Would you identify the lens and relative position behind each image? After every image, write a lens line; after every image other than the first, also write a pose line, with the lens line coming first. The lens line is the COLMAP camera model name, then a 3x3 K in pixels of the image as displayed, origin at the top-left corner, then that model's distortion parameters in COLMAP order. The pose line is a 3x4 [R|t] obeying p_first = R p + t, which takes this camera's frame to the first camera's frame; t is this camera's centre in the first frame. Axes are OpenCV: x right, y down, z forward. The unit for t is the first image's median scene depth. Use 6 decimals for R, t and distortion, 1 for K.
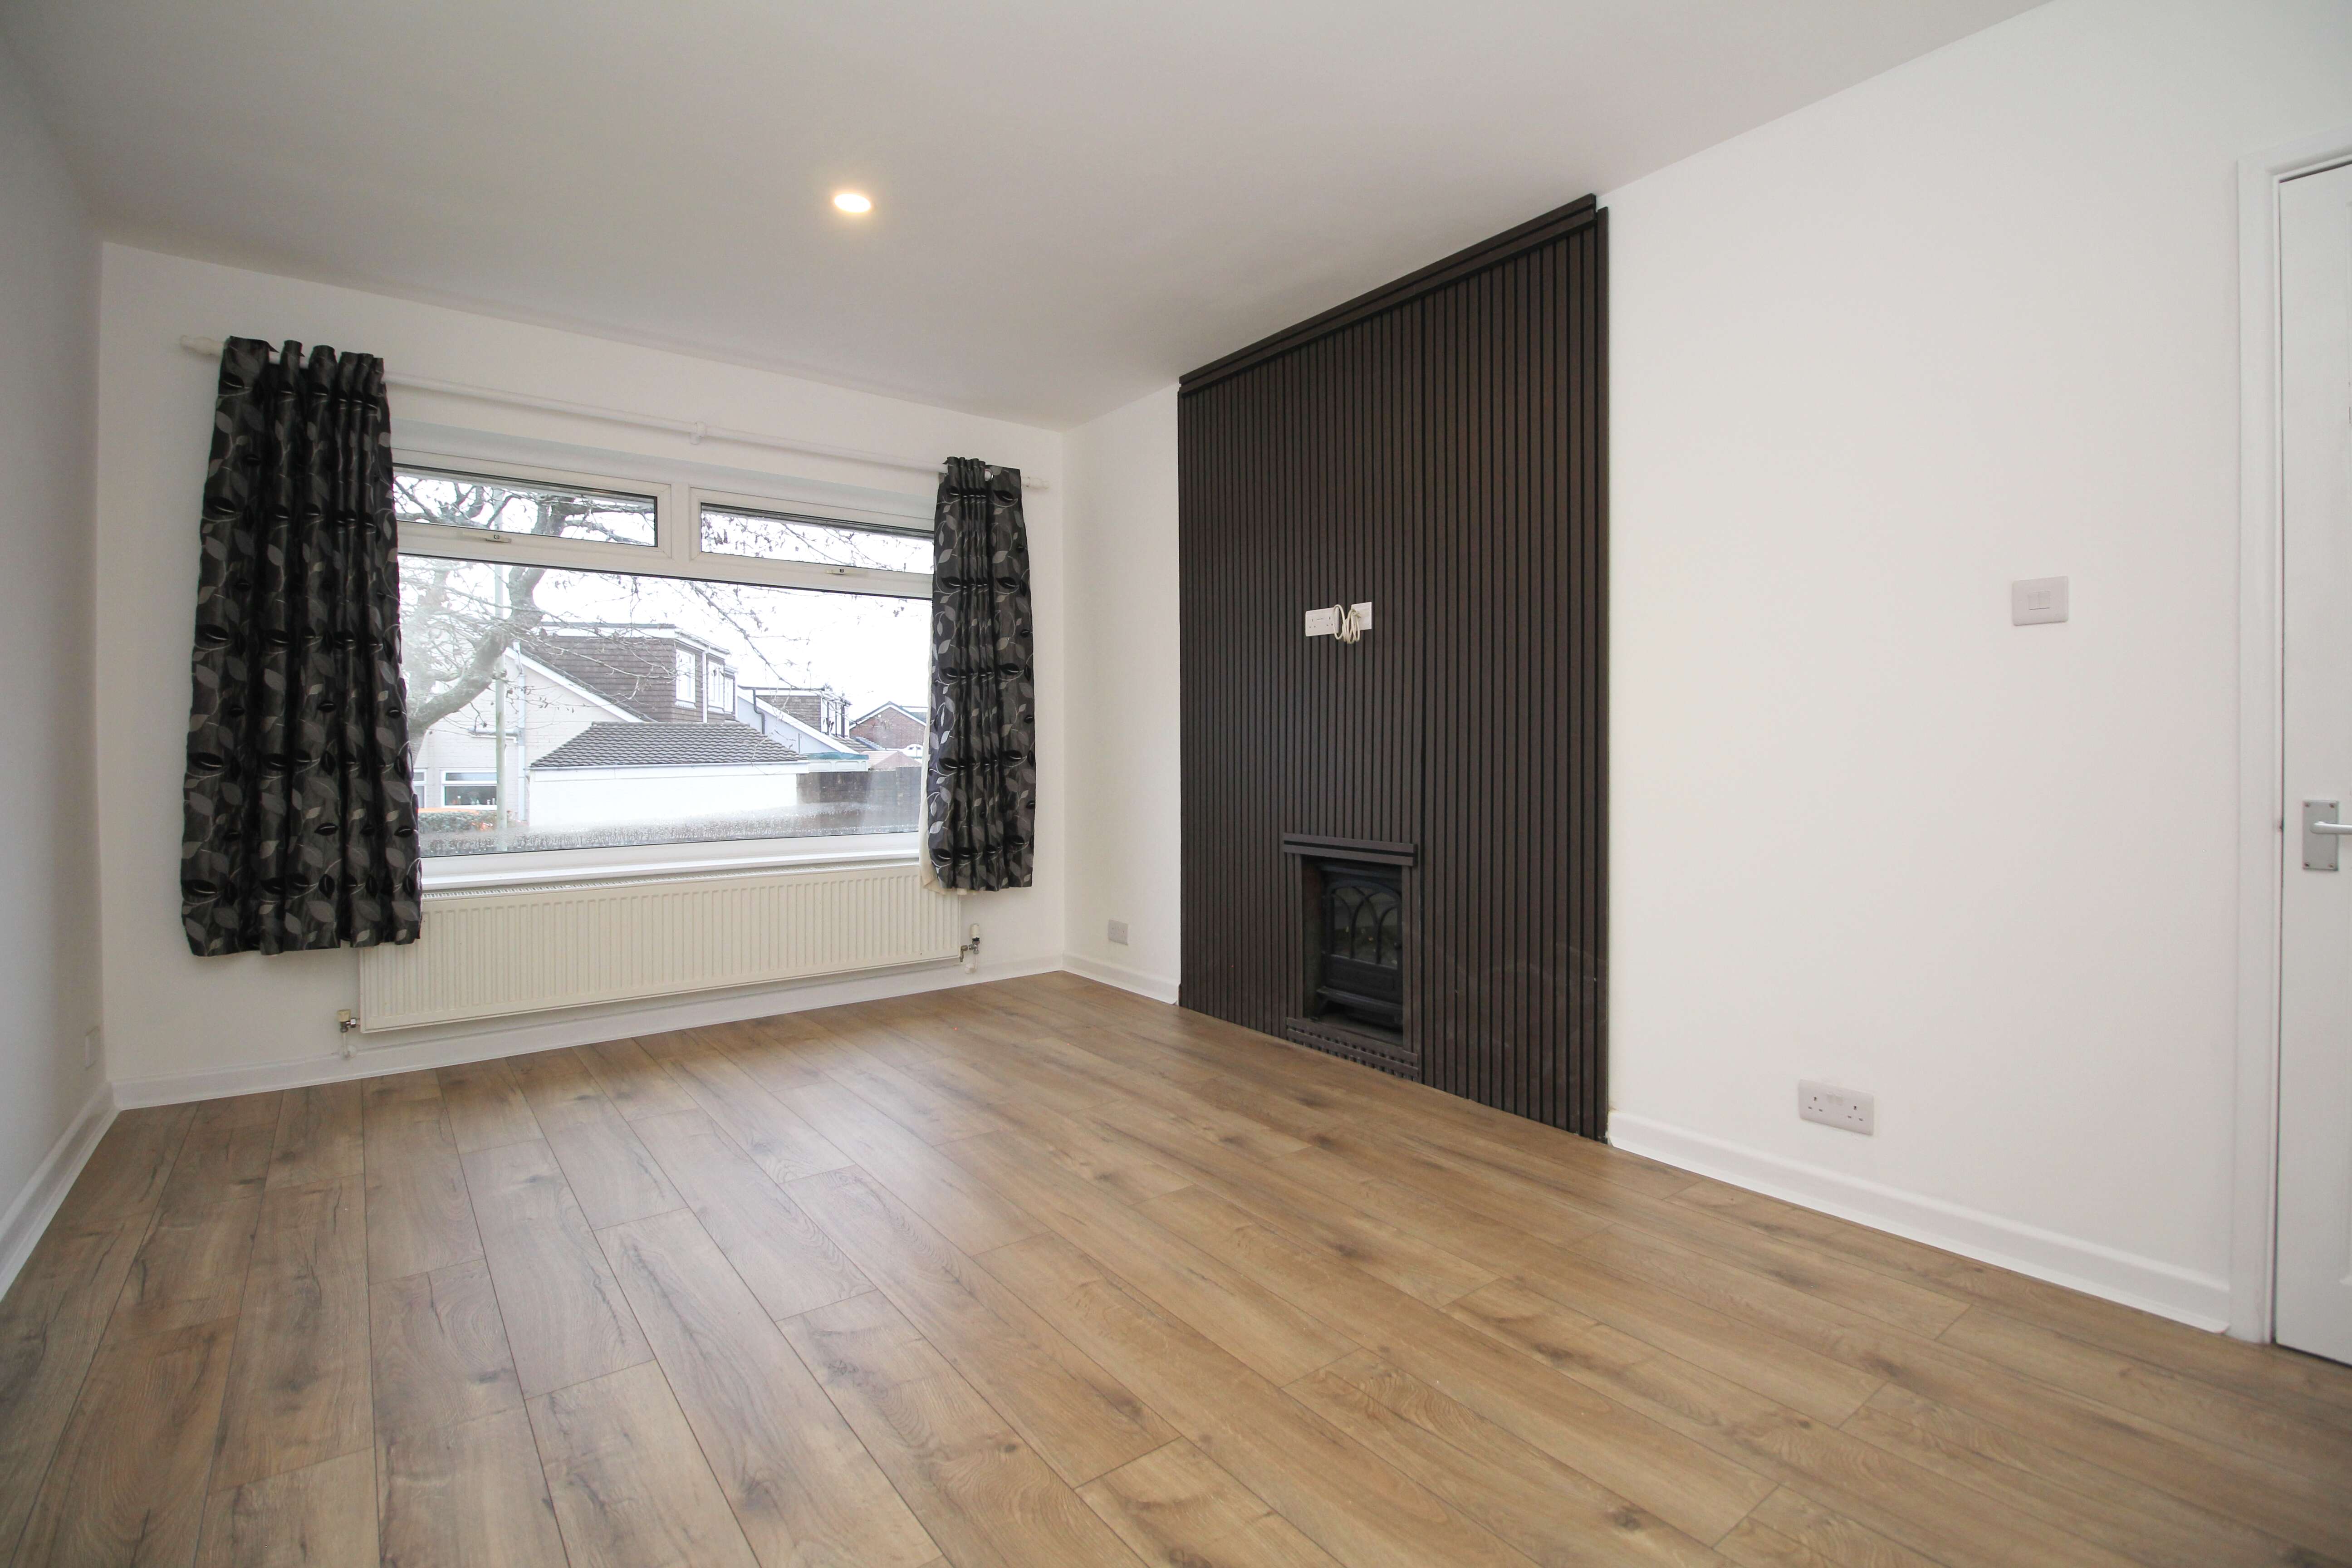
lens RADIAL K [[1077.4, 0, 1173.5], [0, 1077.4, 759.7], [0, 0, 1]] dist [-0.002119, -0.011881]
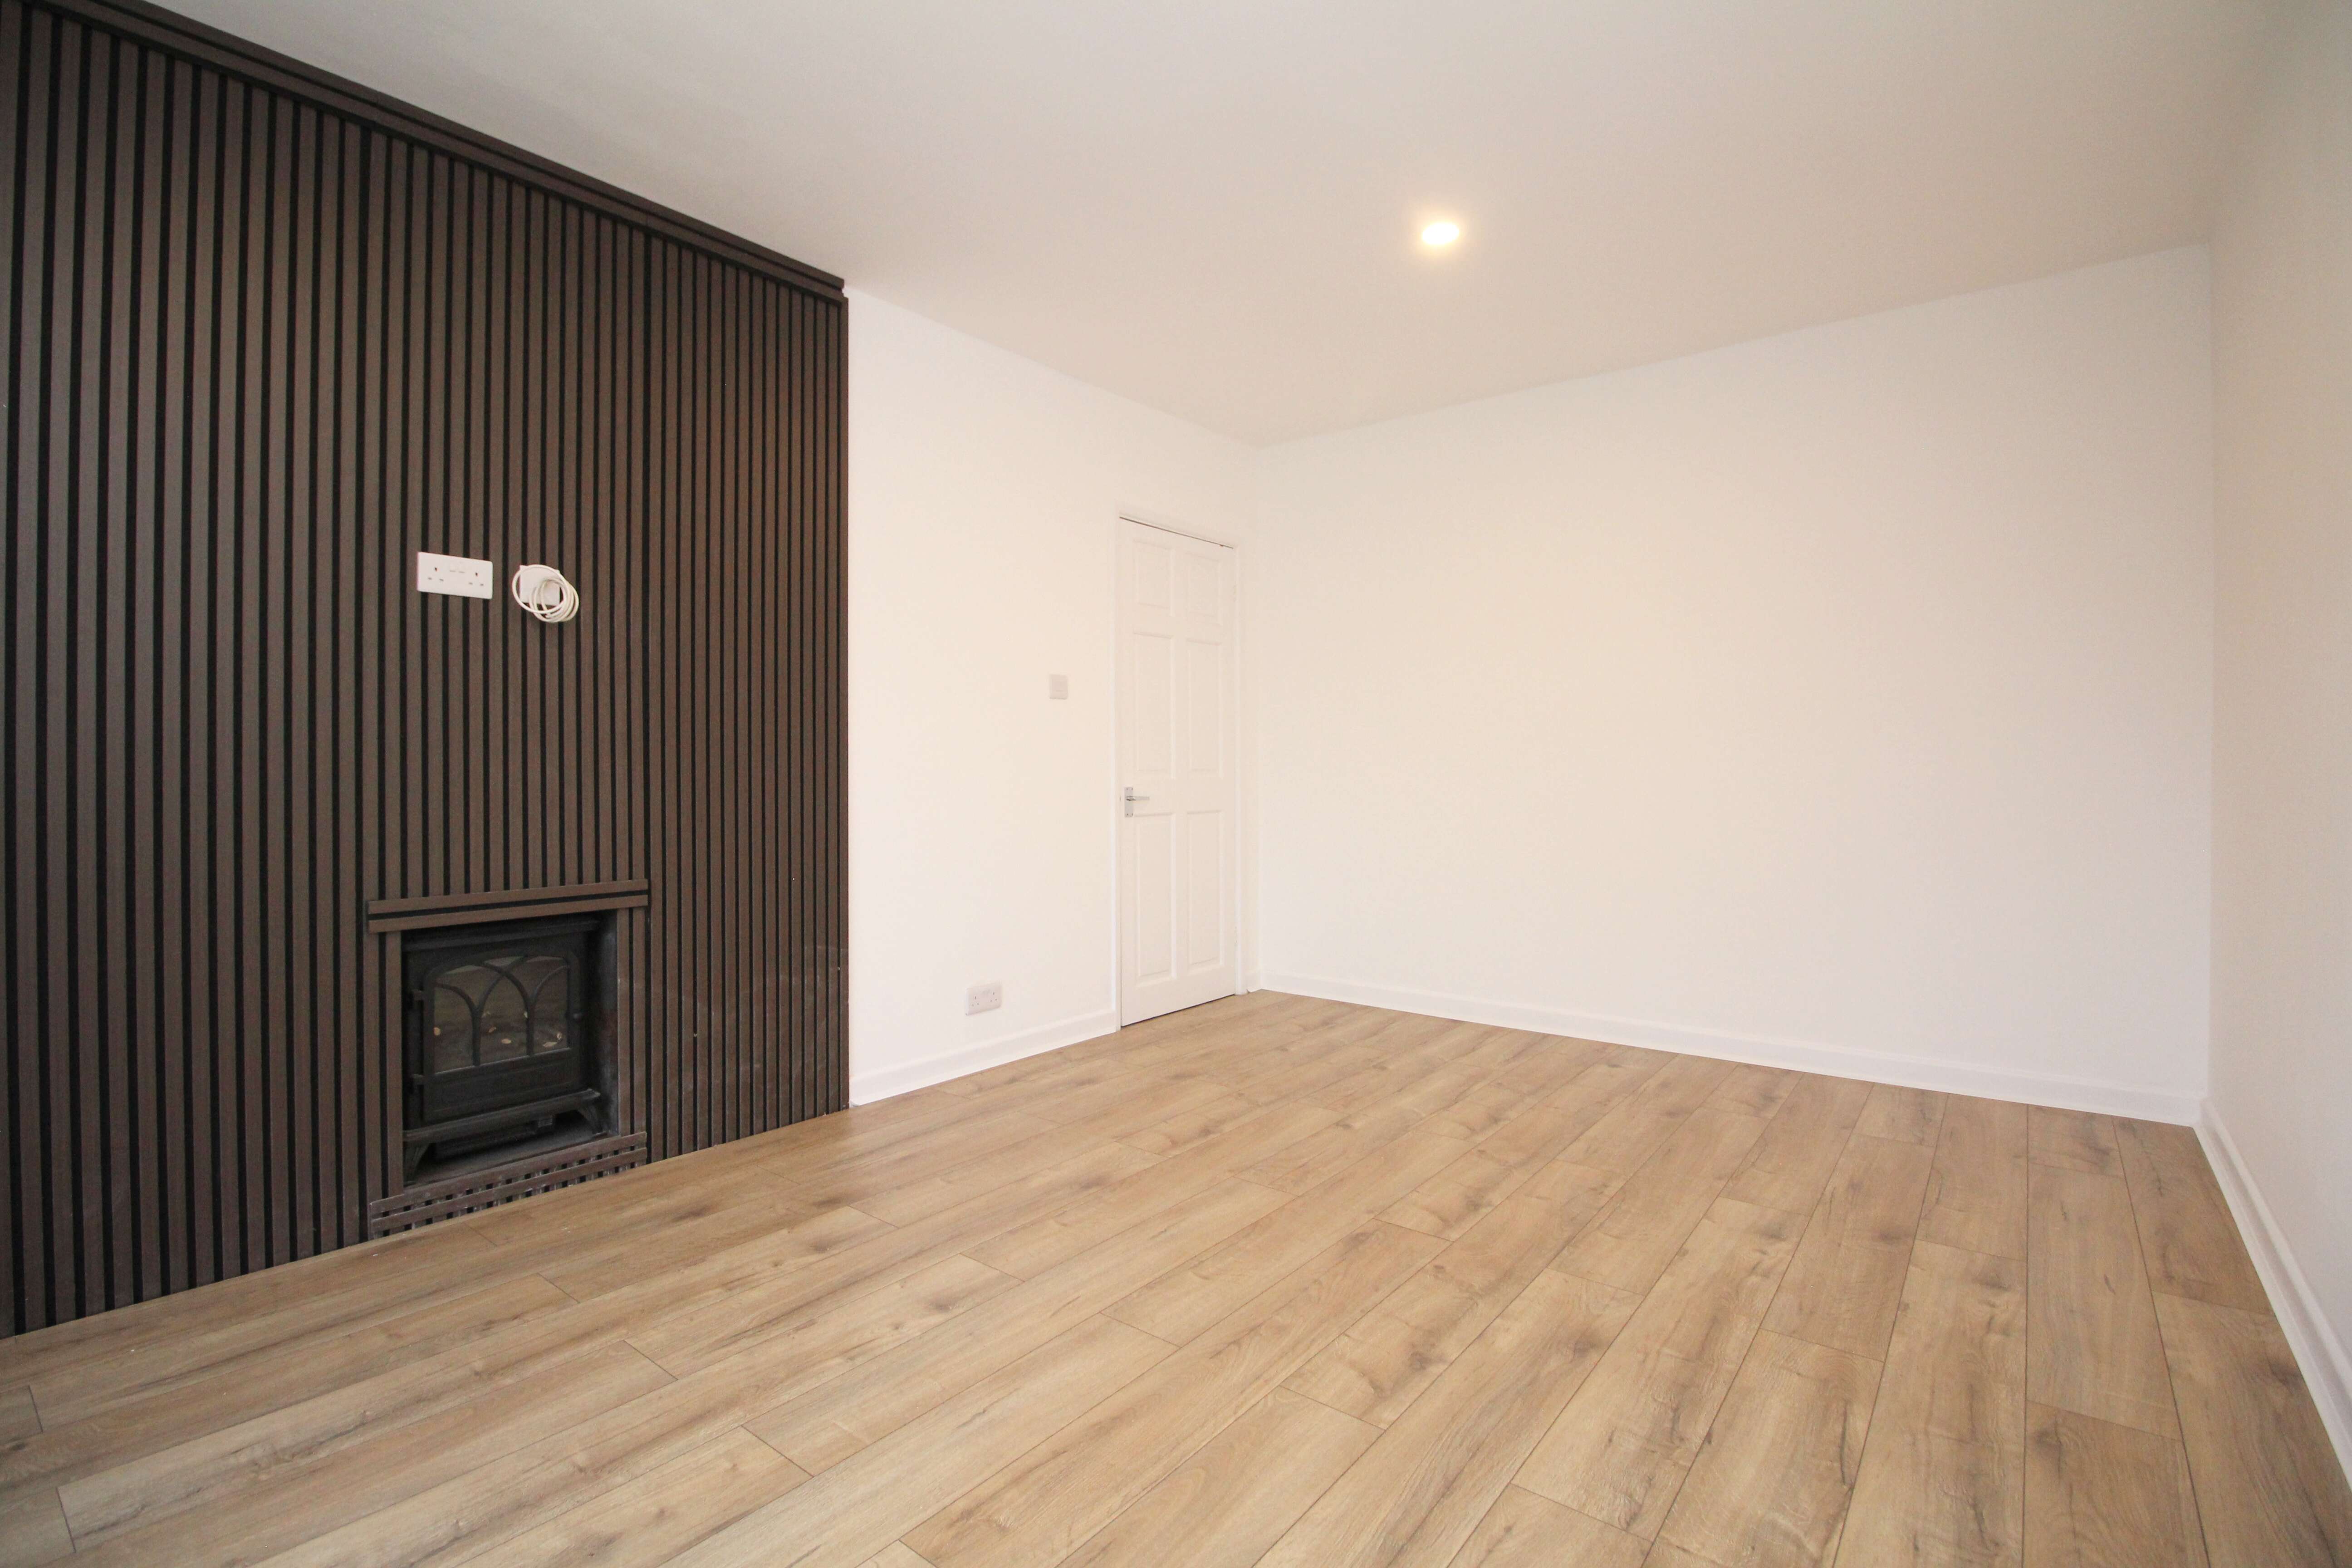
lens RADIAL K [[1077.4, 0, 1173.5], [0, 1077.4, 759.7], [0, 0, 1]] dist [-0.002119, -0.011881]
pose [[-0.244596, 0.007243, 0.969598, -0.802331], [0.013515, 0.999900, -0.004060, -0.005883], [-0.969531, 0.012111, -0.244669, 0.943000]]
